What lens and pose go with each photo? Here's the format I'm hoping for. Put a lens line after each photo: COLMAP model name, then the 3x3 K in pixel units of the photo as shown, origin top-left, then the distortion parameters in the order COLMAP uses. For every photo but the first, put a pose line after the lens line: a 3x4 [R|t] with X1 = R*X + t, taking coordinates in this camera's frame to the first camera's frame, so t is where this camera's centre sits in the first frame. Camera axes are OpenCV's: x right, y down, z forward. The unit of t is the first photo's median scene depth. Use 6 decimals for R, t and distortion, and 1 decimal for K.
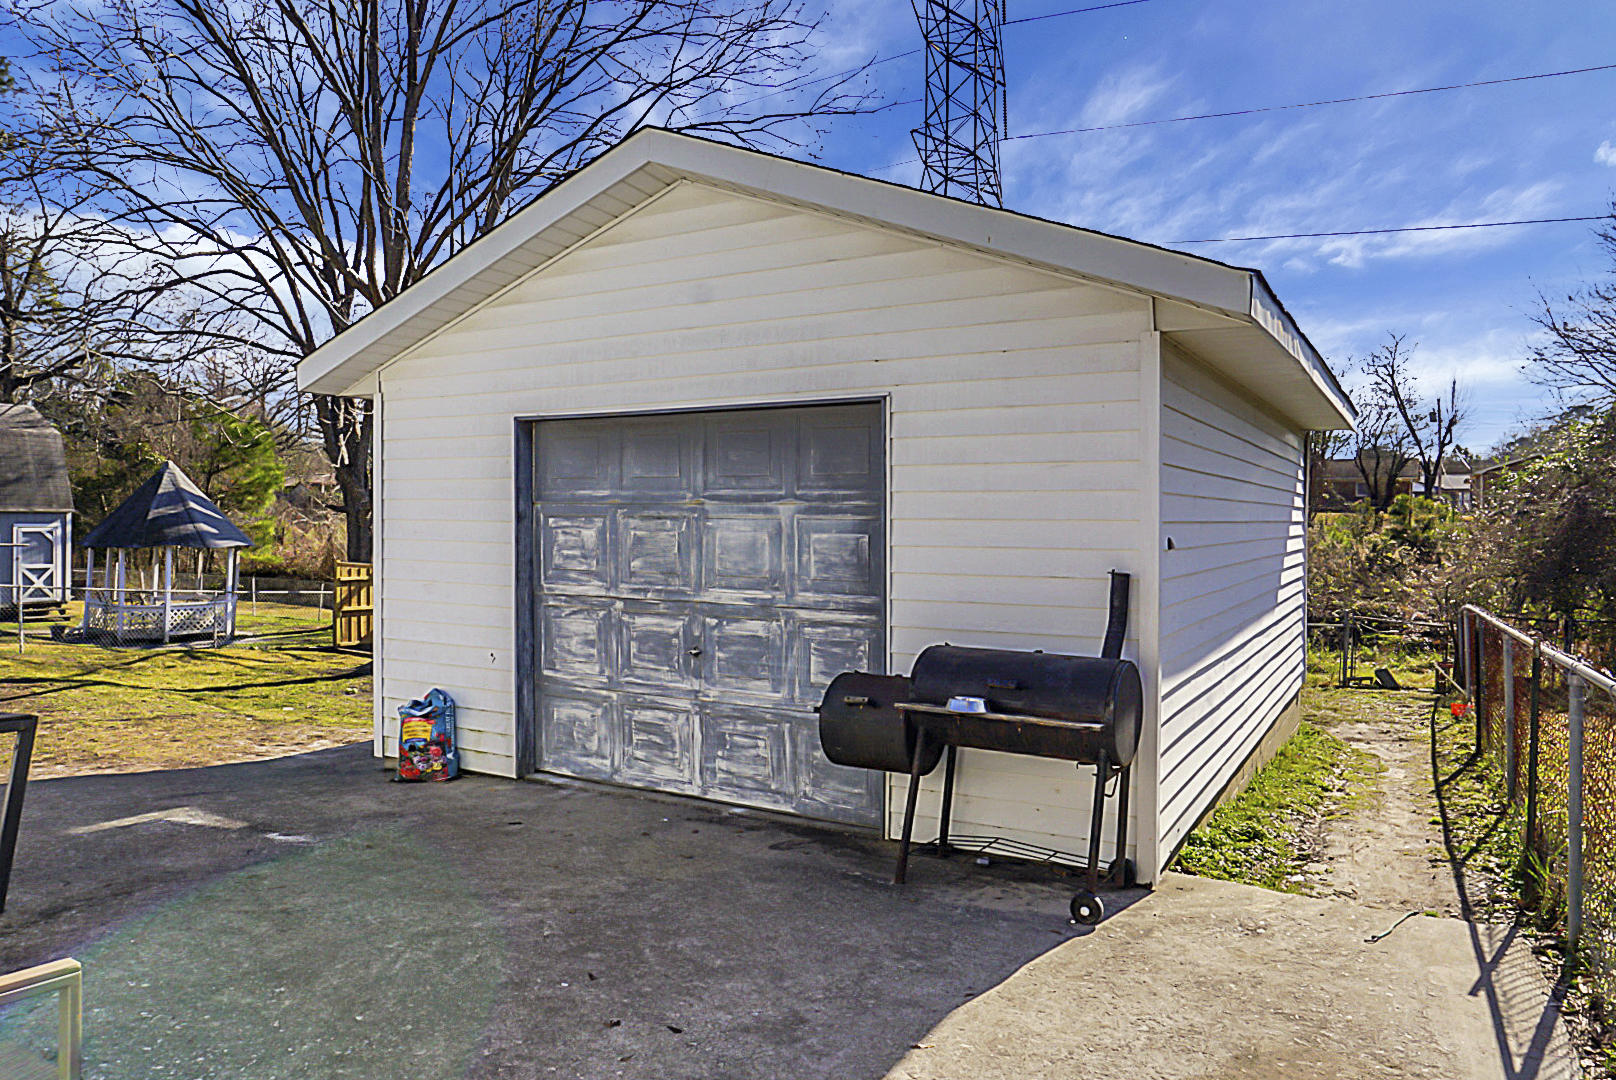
lens RADIAL K [[1119.5, 0, 782.5], [0, 1119.5, 542.0], [0, 0, 1]] dist [-0.056626, 0.023795]
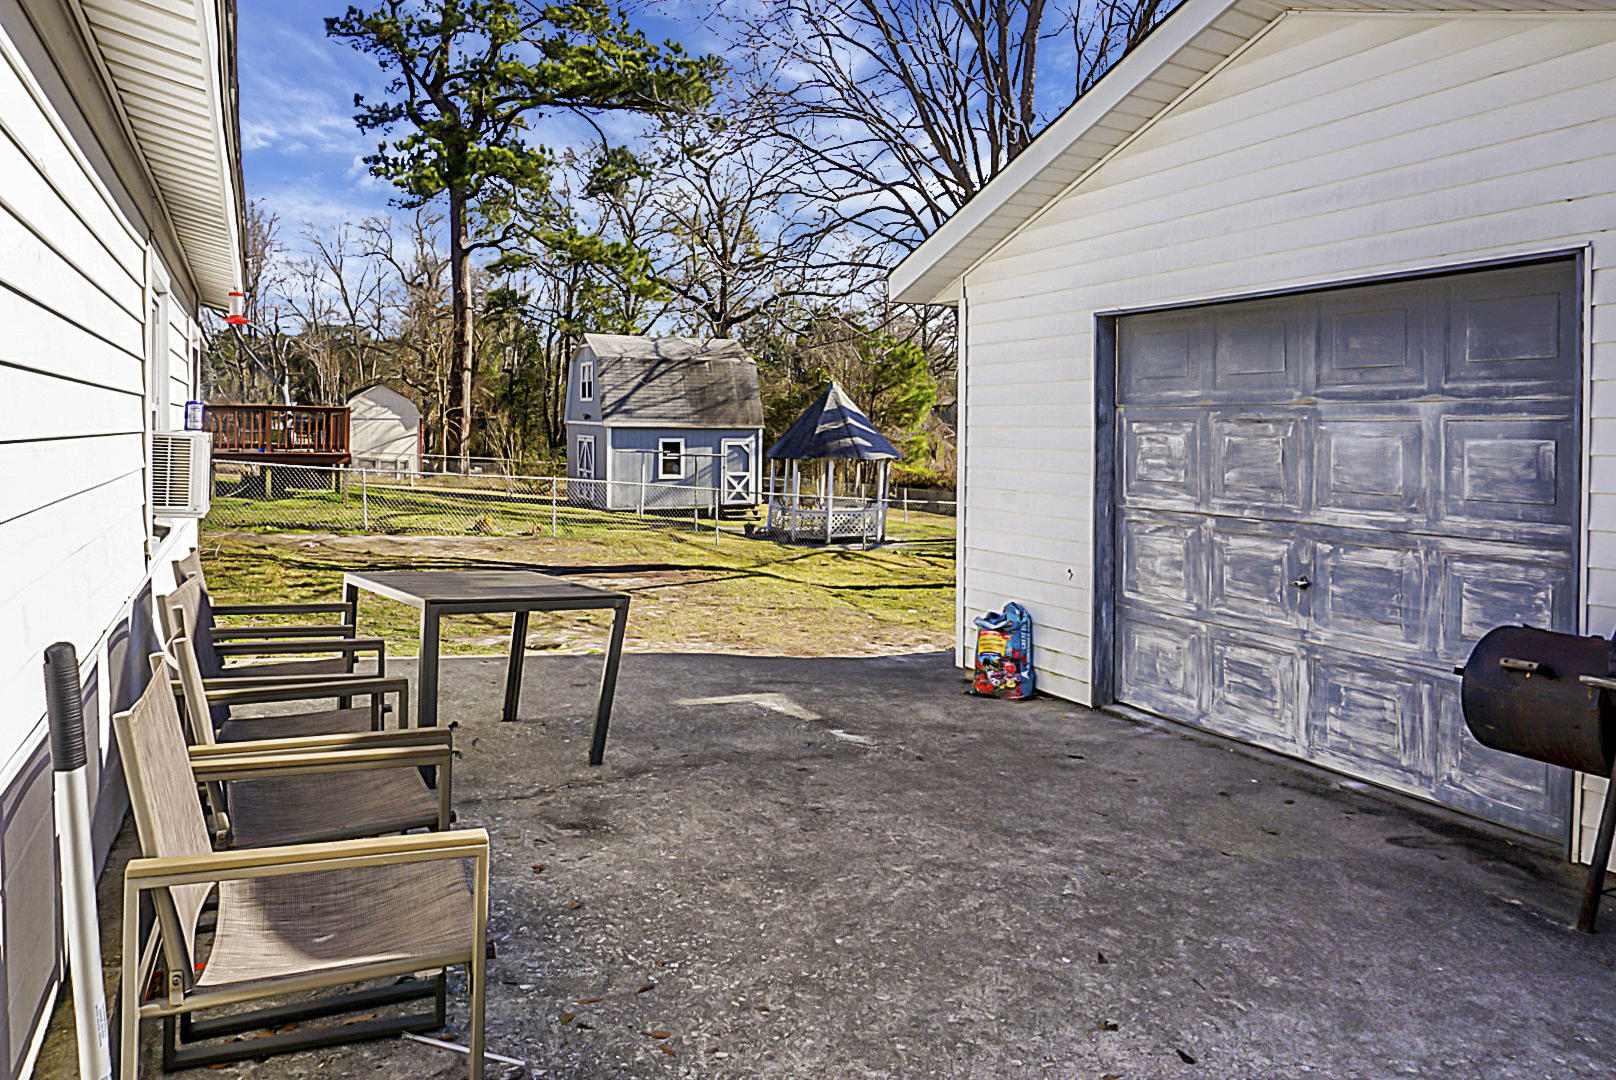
lens RADIAL K [[1055.6, 0, 805.4], [0, 1055.6, 467.9], [0, 0, 1]] dist [-0.055718, 0.029761]
pose [[0.813370, 0.012507, -0.581613, 0.070067], [-0.011976, 0.999917, 0.004753, 0.013763], [0.581624, 0.003100, 0.813452, 0.160712]]
